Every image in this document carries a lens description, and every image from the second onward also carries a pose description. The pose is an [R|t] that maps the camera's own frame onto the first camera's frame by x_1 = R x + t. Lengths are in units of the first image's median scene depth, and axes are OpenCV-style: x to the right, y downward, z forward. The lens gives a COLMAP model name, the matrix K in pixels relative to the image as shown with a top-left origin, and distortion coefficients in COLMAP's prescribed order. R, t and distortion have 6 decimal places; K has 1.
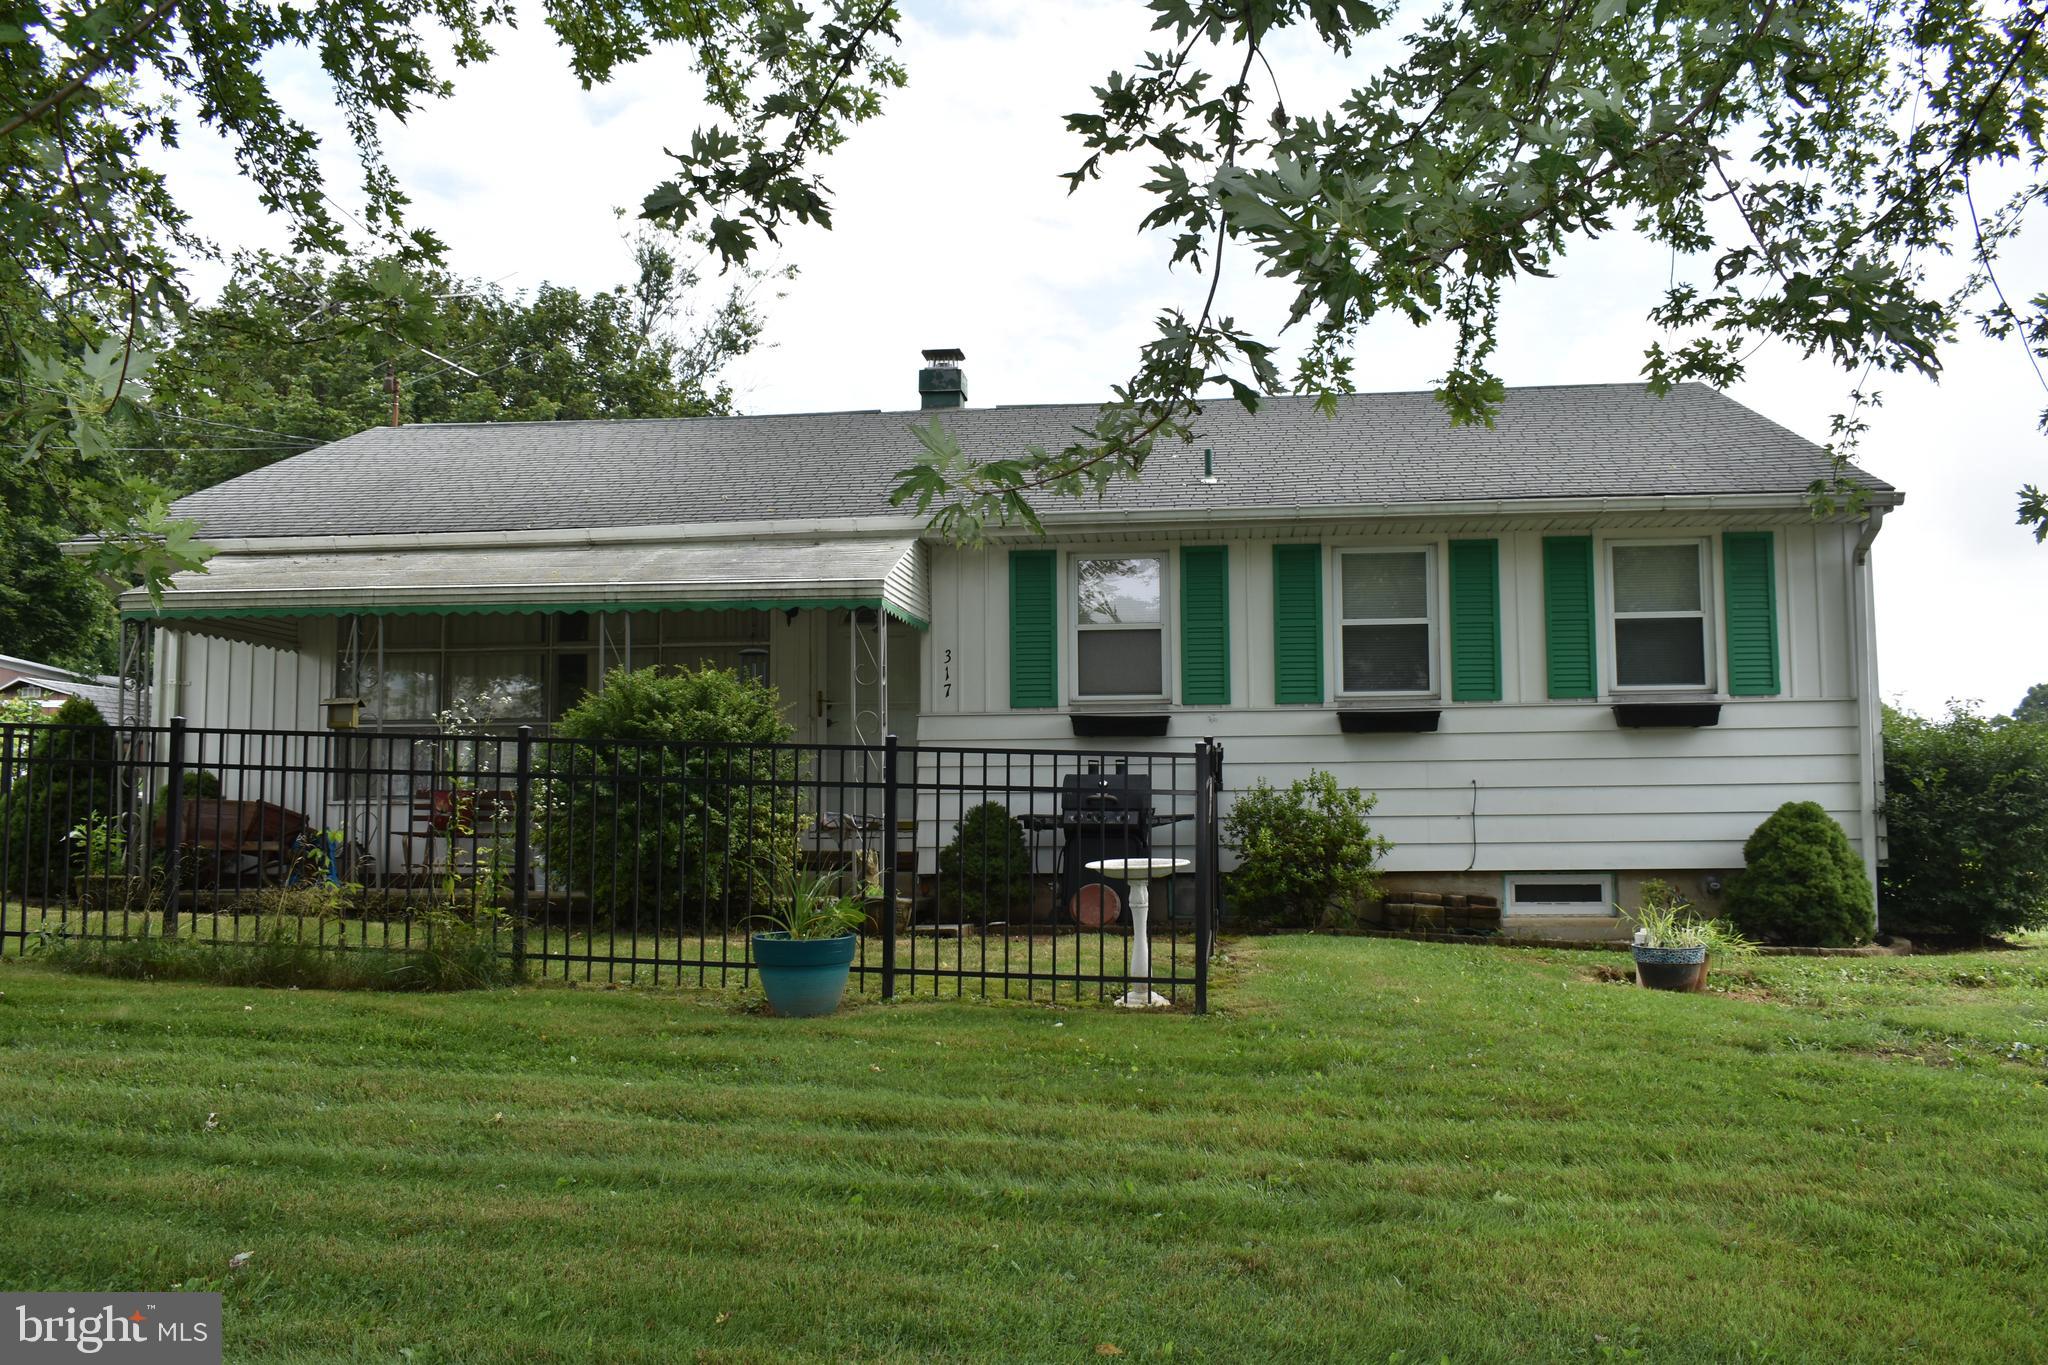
lens RADIAL K [[1747.3, 0, 1024.0], [0, 1747.3, 682.5], [0, 0, 1]] dist [-0.029081, 0.013501]
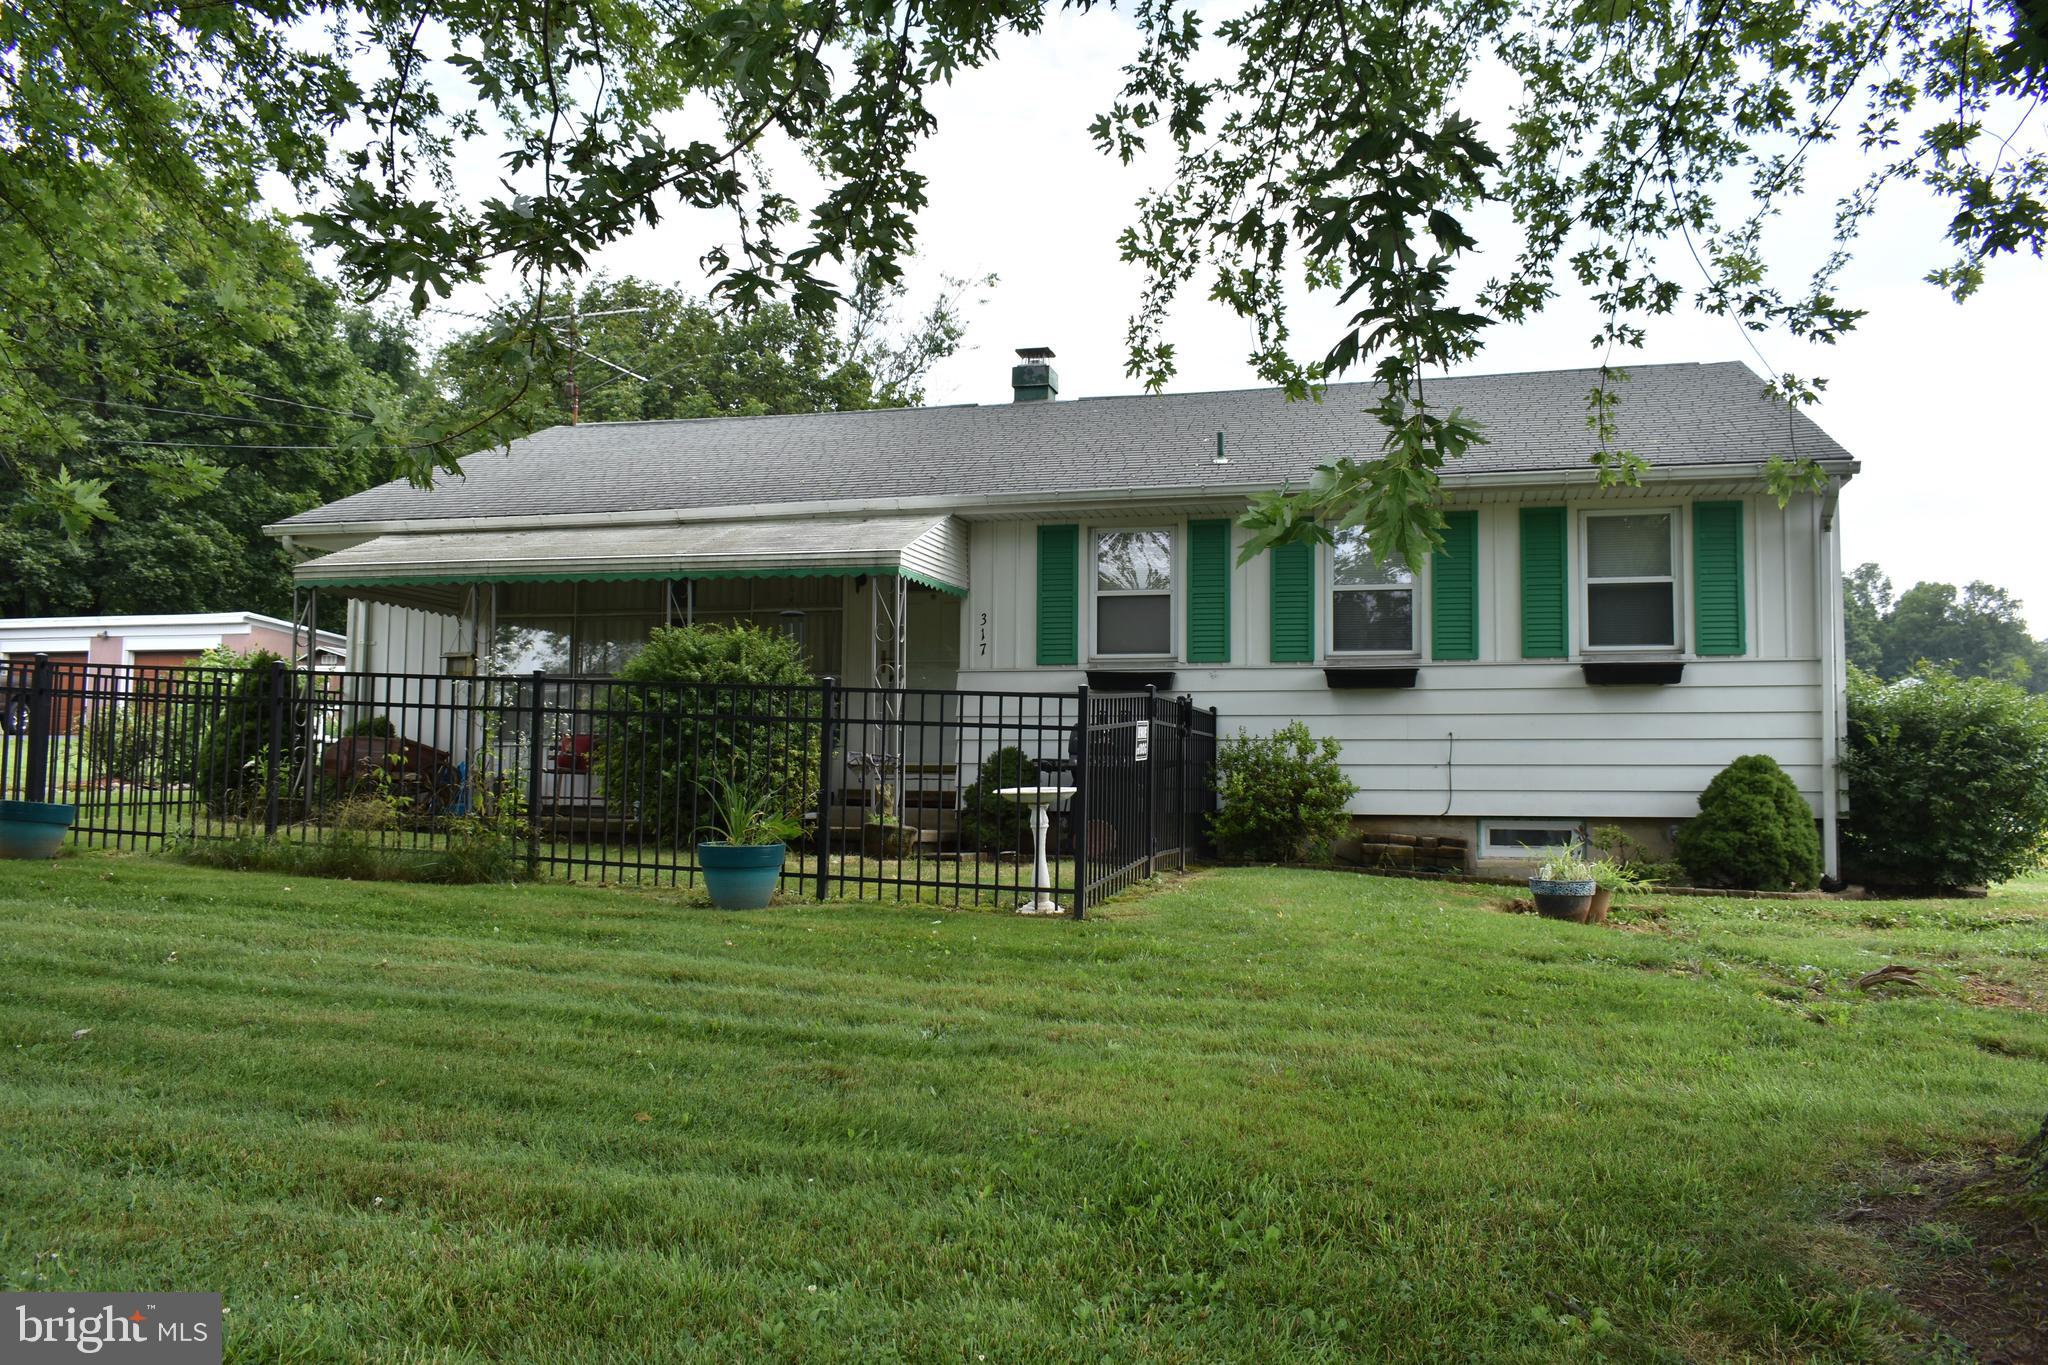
lens RADIAL K [[1628.7, 0, 1024.0], [0, 1628.7, 682.5], [0, 0, 1]] dist [-0.012379, -0.002939]
pose [[0.988587, 0.006093, -0.150526, 0.148084], [-0.004071, 0.999897, 0.013741, 0.011973], [0.150594, -0.012971, 0.988511, -0.043794]]
